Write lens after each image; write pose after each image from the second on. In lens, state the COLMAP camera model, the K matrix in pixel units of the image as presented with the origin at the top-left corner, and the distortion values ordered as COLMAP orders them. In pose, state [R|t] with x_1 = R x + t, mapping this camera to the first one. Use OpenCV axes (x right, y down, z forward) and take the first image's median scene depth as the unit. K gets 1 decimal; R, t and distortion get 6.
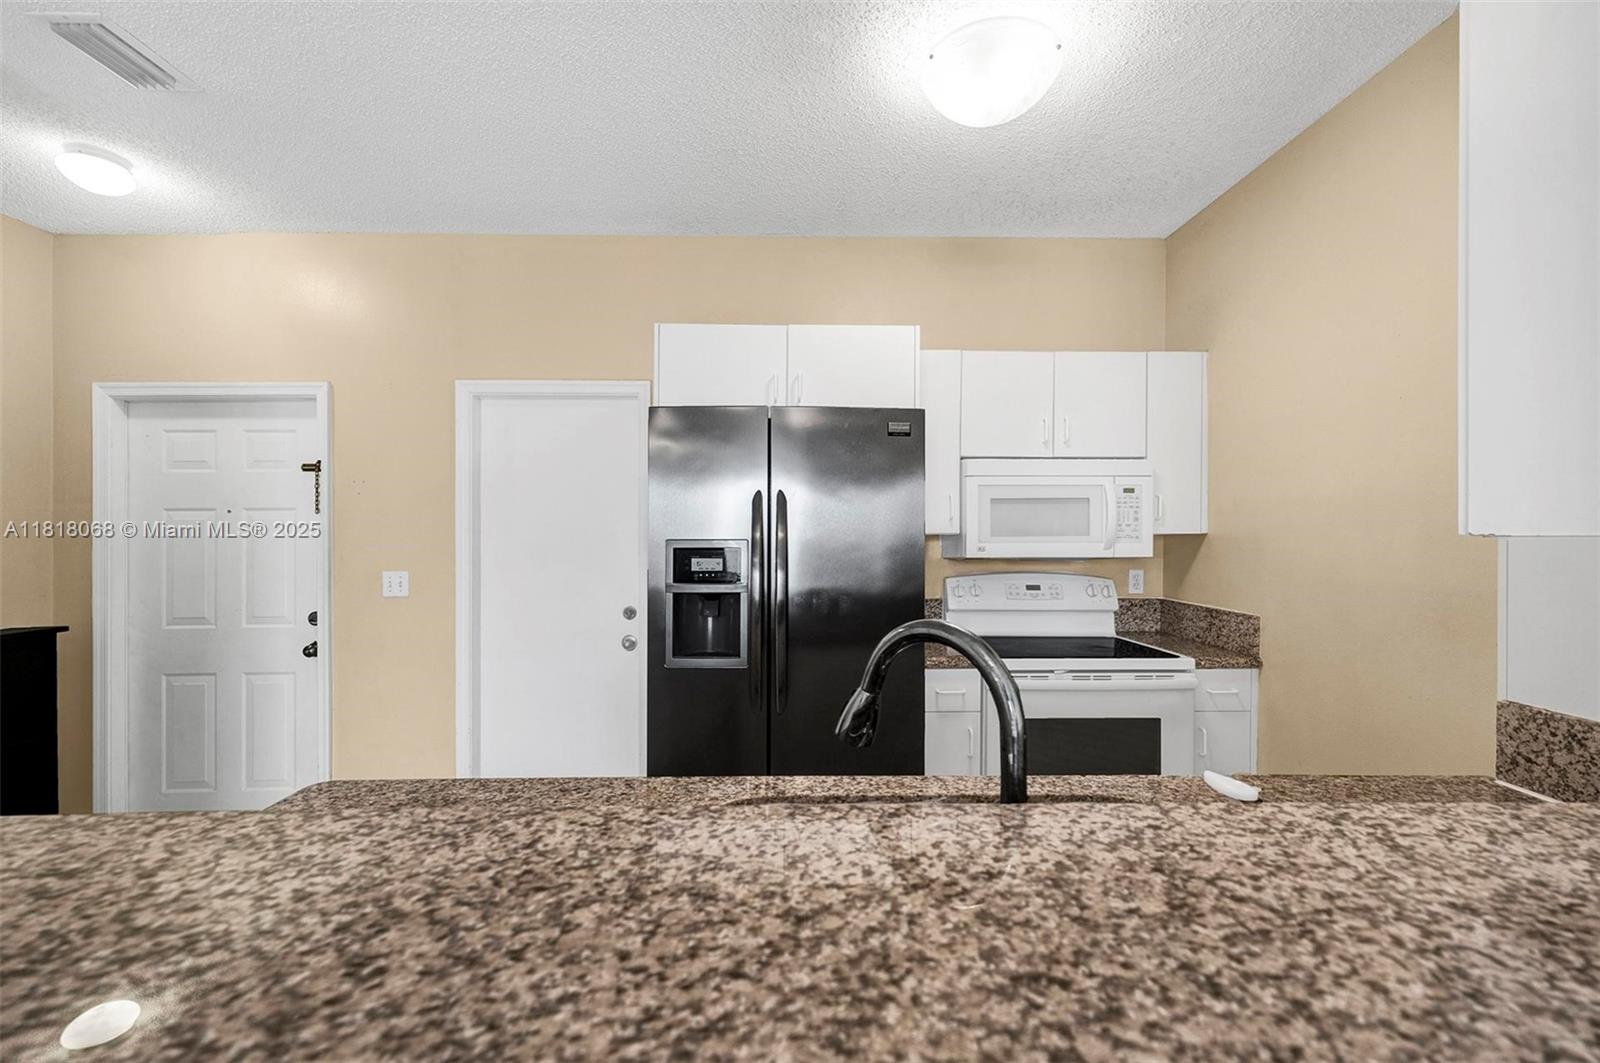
lens RADIAL K [[666.3, 0, 801.6], [0, 666.3, 536.9], [0, 0, 1]] dist [0.013269, -0.000936]
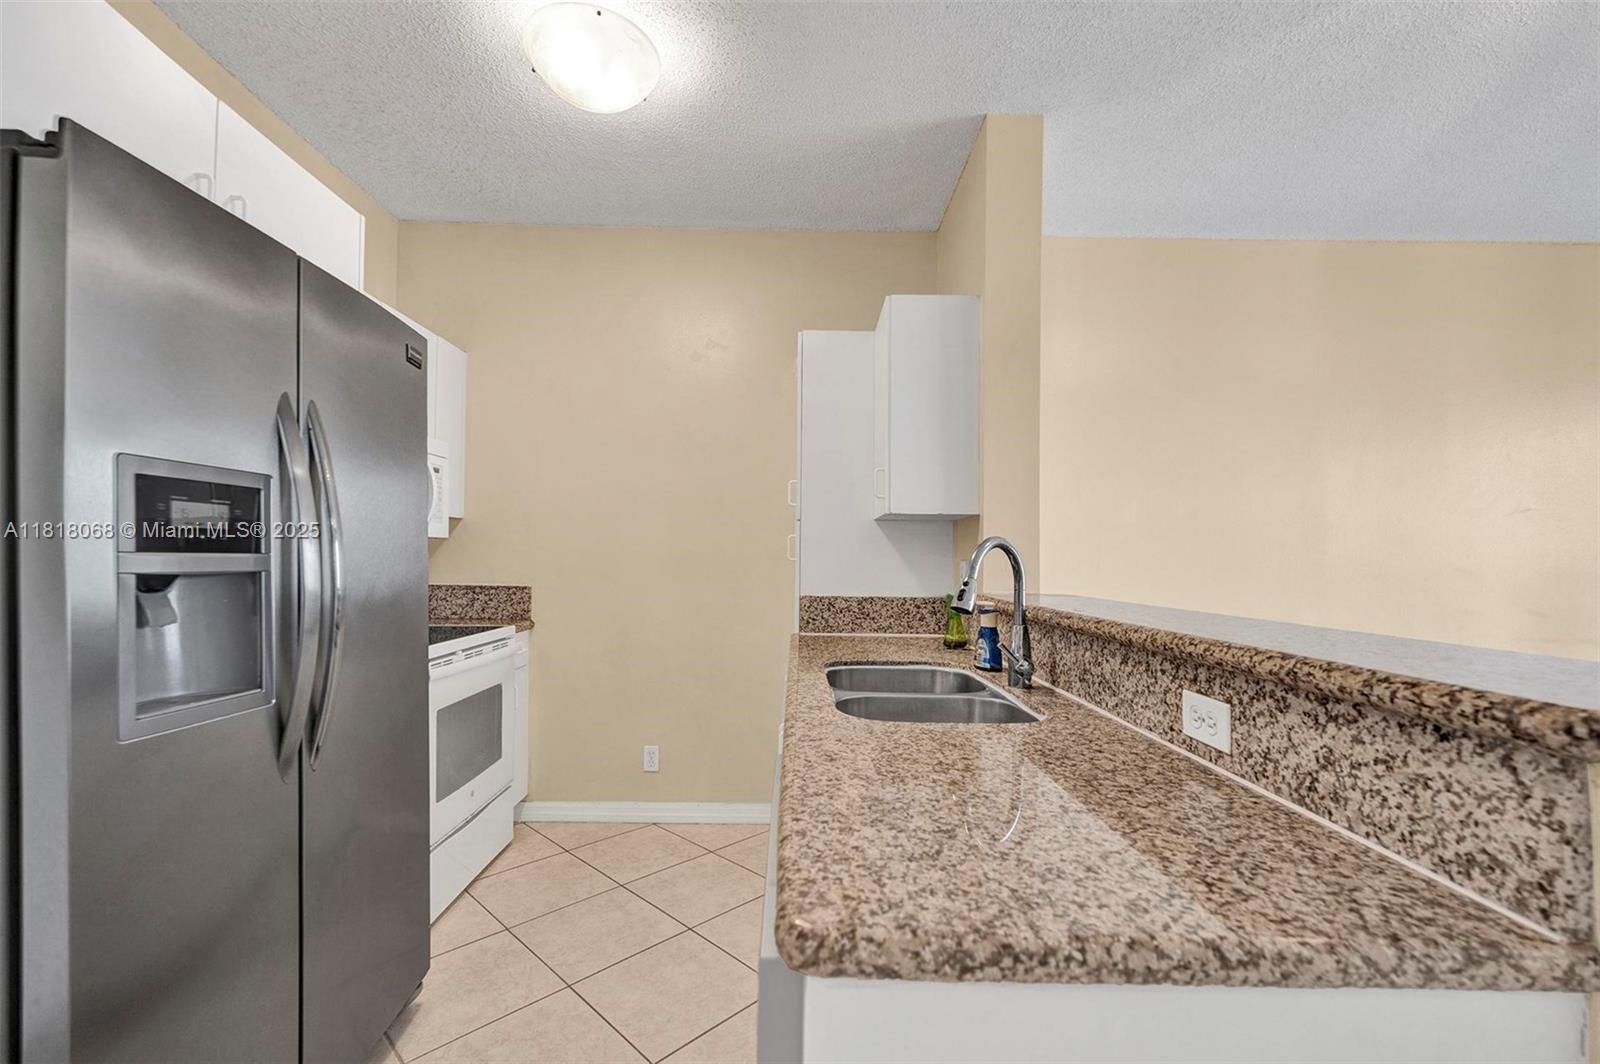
lens RADIAL K [[714.6, 0, 807.6], [0, 714.6, 549.0], [0, 0, 1]] dist [-0.009010, 0.000067]
pose [[-0.006464, 0.009722, 0.999932, -0.671253], [-0.010873, 0.999893, -0.009792, 0.066272], [-0.999920, -0.010935, -0.006358, 0.555926]]
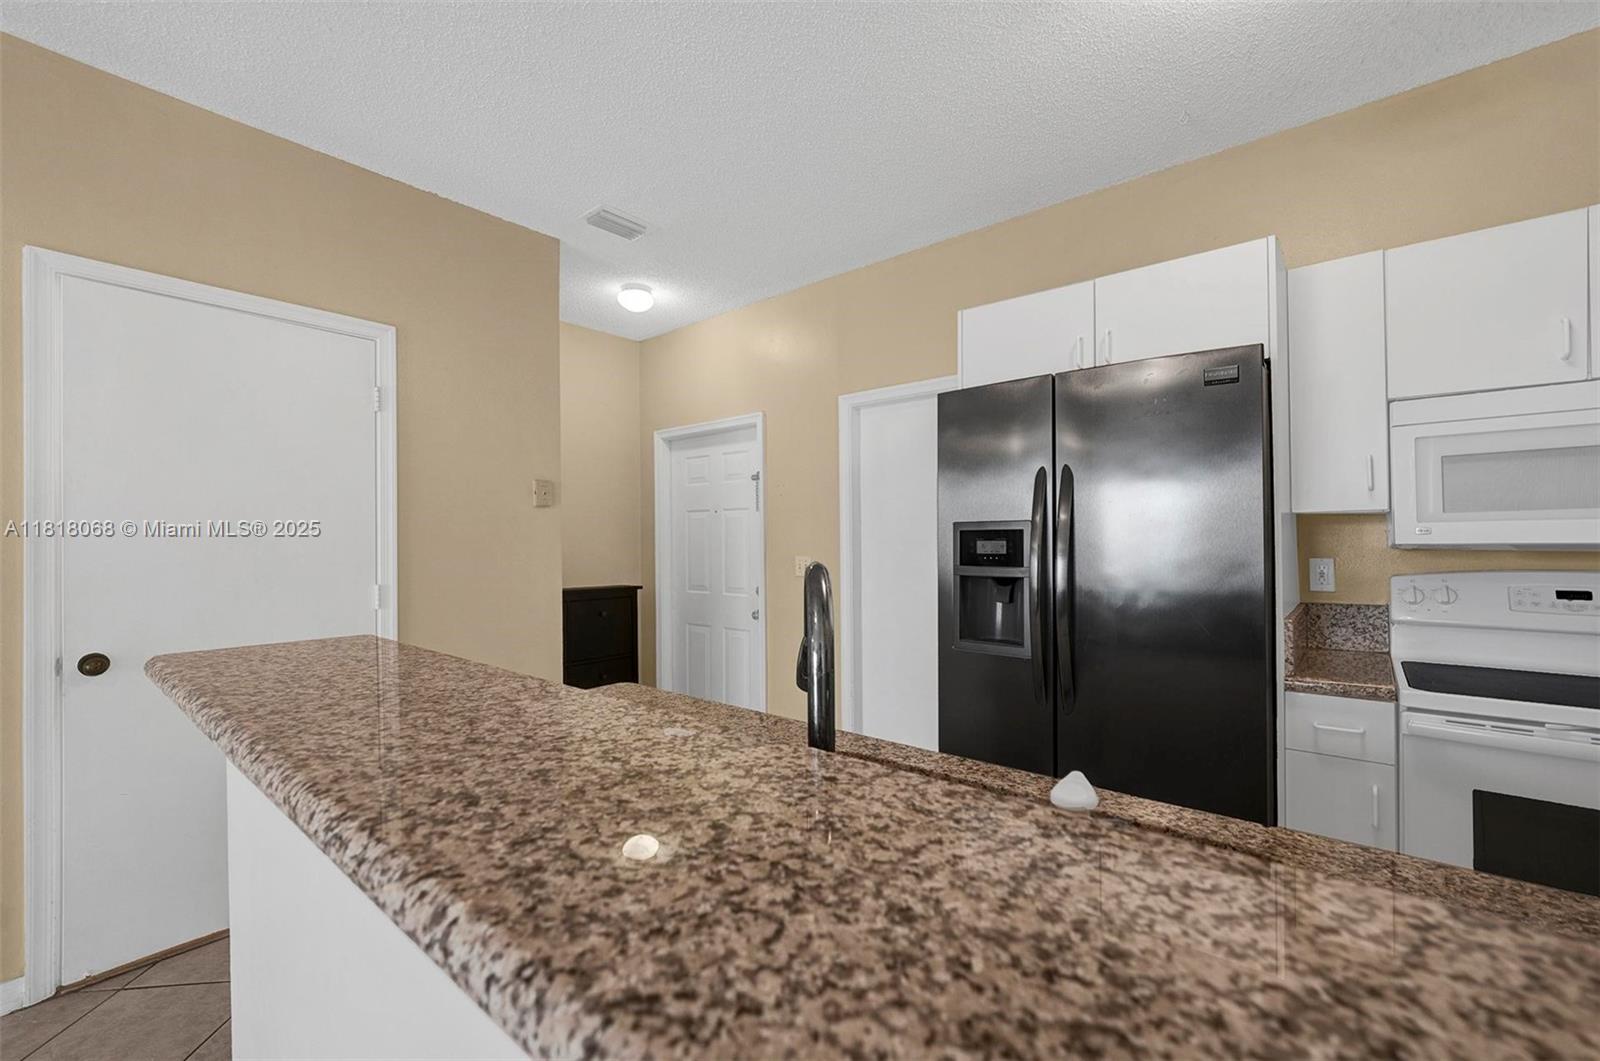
lens RADIAL K [[672.4, 0, 802.0], [0, 672.4, 532.8], [0, 0, 1]] dist [-0.011032, -0.000800]
pose [[0.750727, -0.010069, -0.660536, 0.296511], [0.001780, 0.999911, -0.013219, 0.033305], [0.660610, 0.008748, 0.750678, 0.085364]]
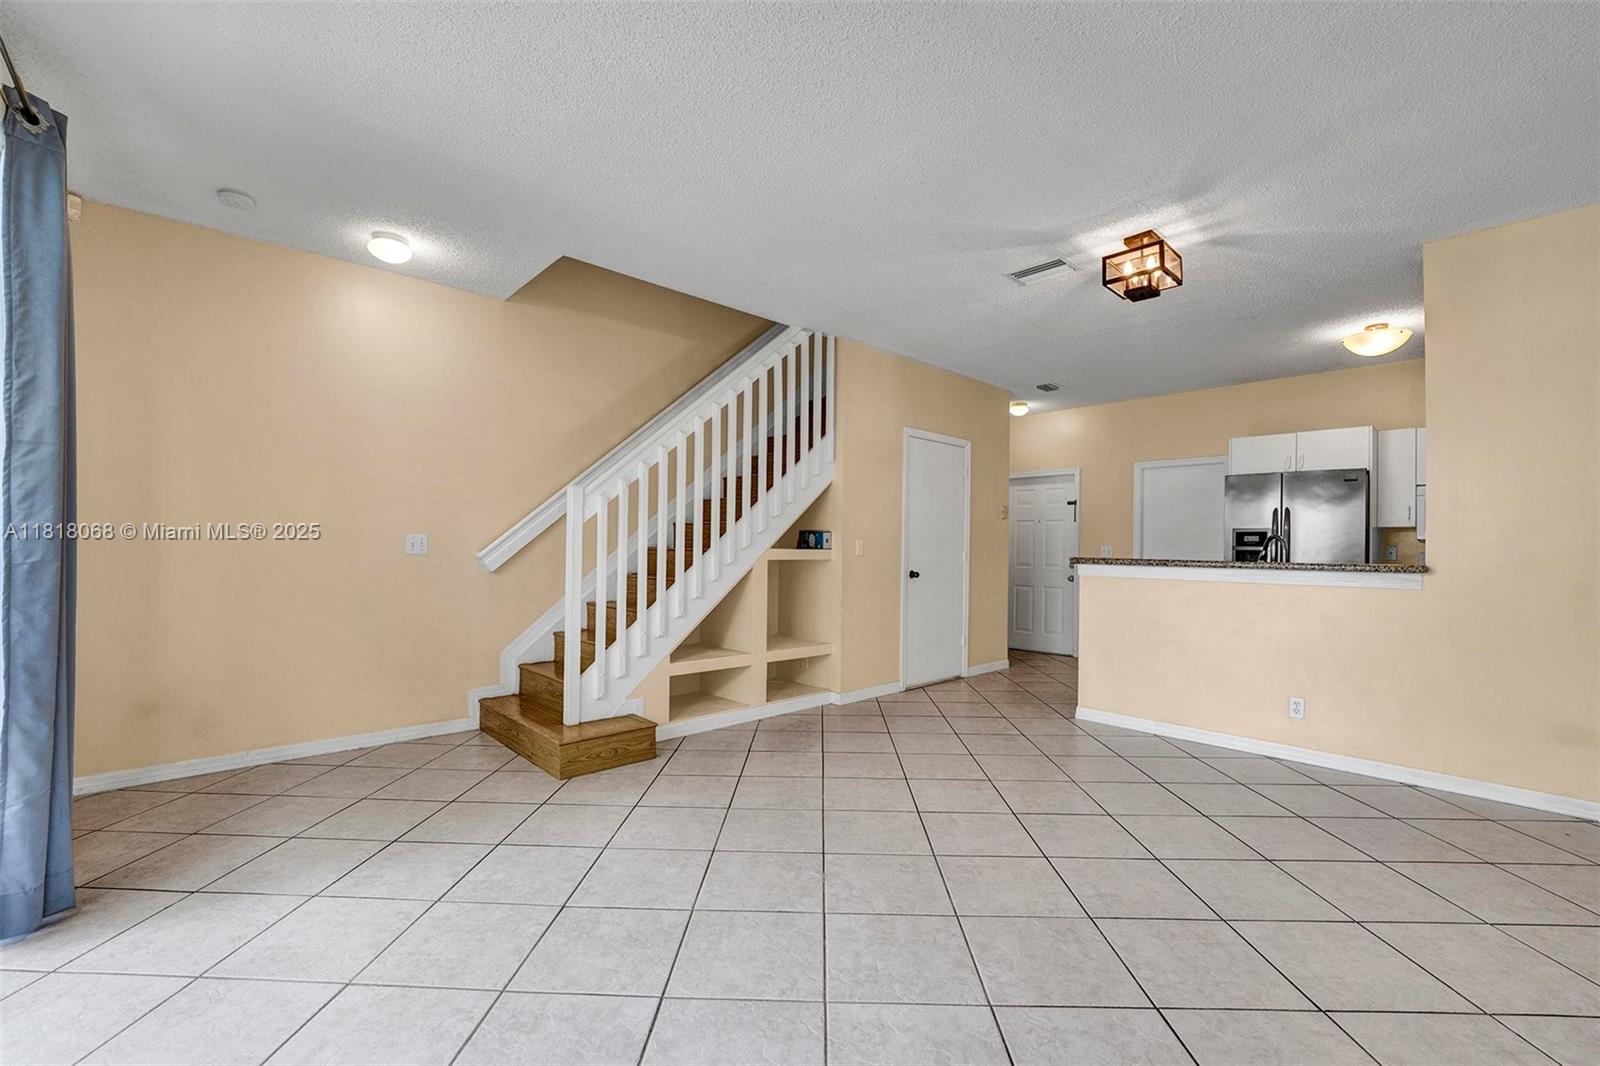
lens RADIAL K [[680.4, 0, 798.7], [0, 680.4, 539.6], [0, 0, 1]] dist [-0.023187, 0.001358]
pose [[0.676801, 0.002324, -0.736162, 0.549945], [-0.019333, 0.999706, -0.014618, 0.112529], [0.735912, 0.024126, 0.676647, -1.881247]]
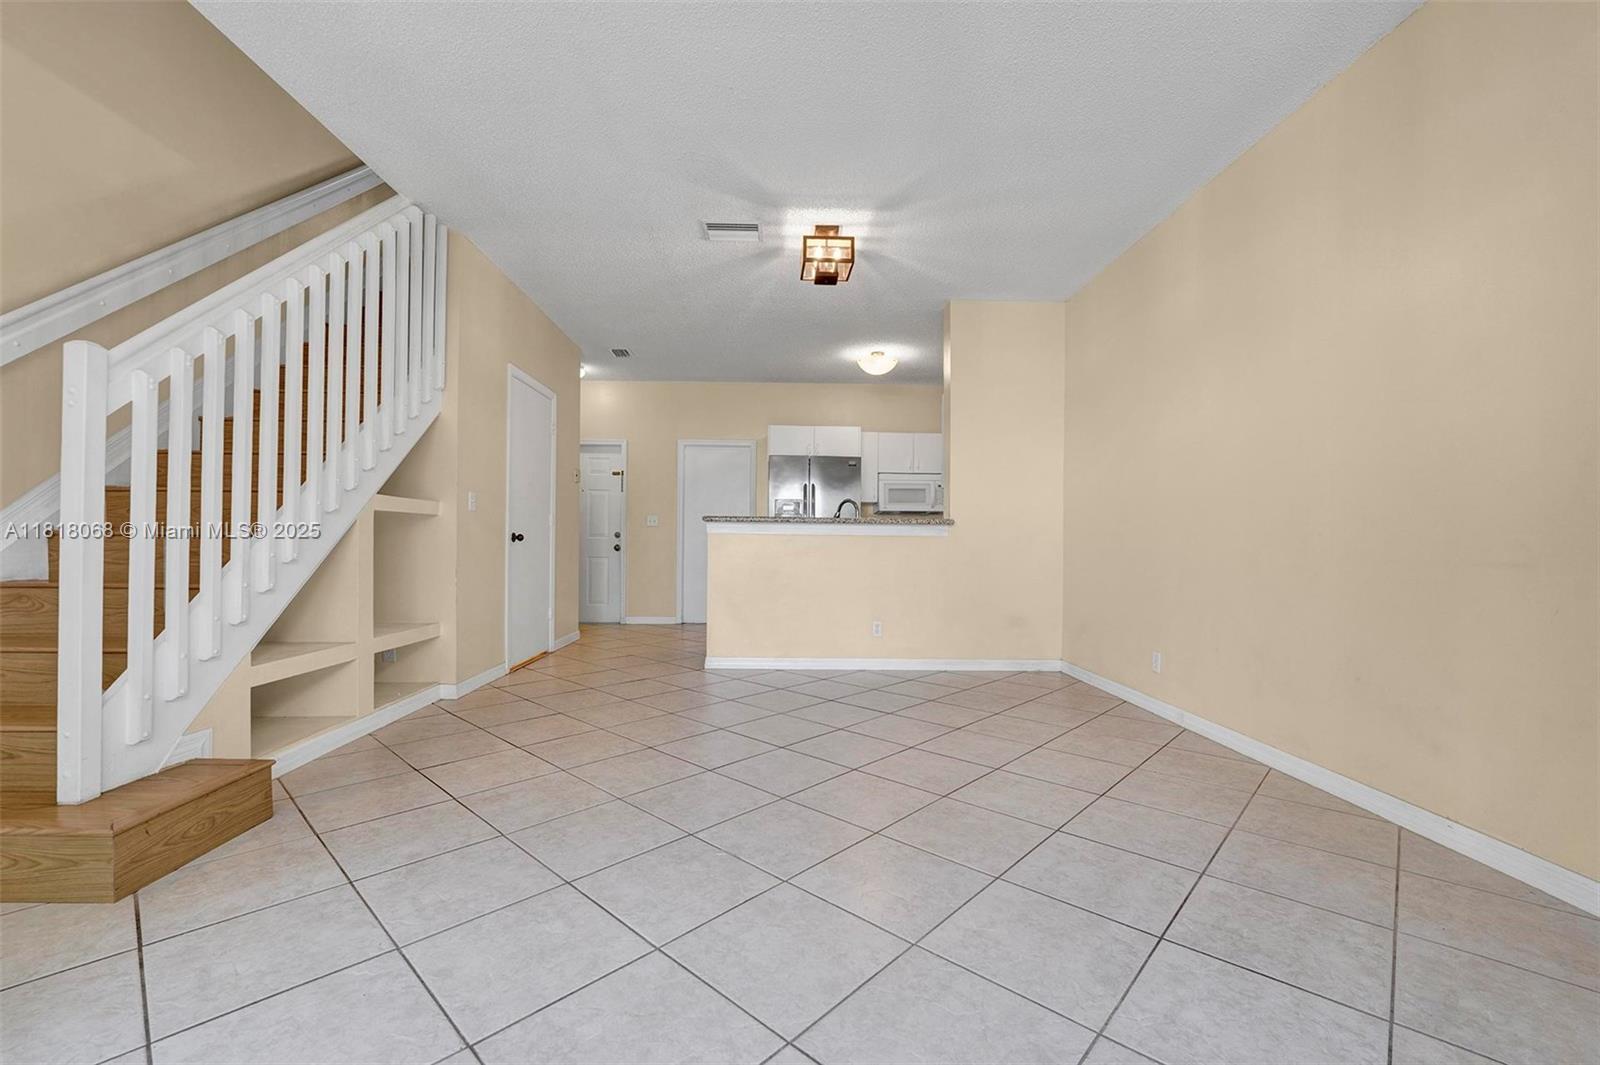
lens RADIAL K [[672.4, 0, 802.5], [0, 672.4, 541.1], [0, 0, 1]] dist [-0.011032, -0.000800]
pose [[0.999631, 0.010216, 0.025180, -0.151926], [-0.009993, 0.999910, -0.008968, 0.217941], [-0.025269, 0.008713, 0.999643, -2.029878]]
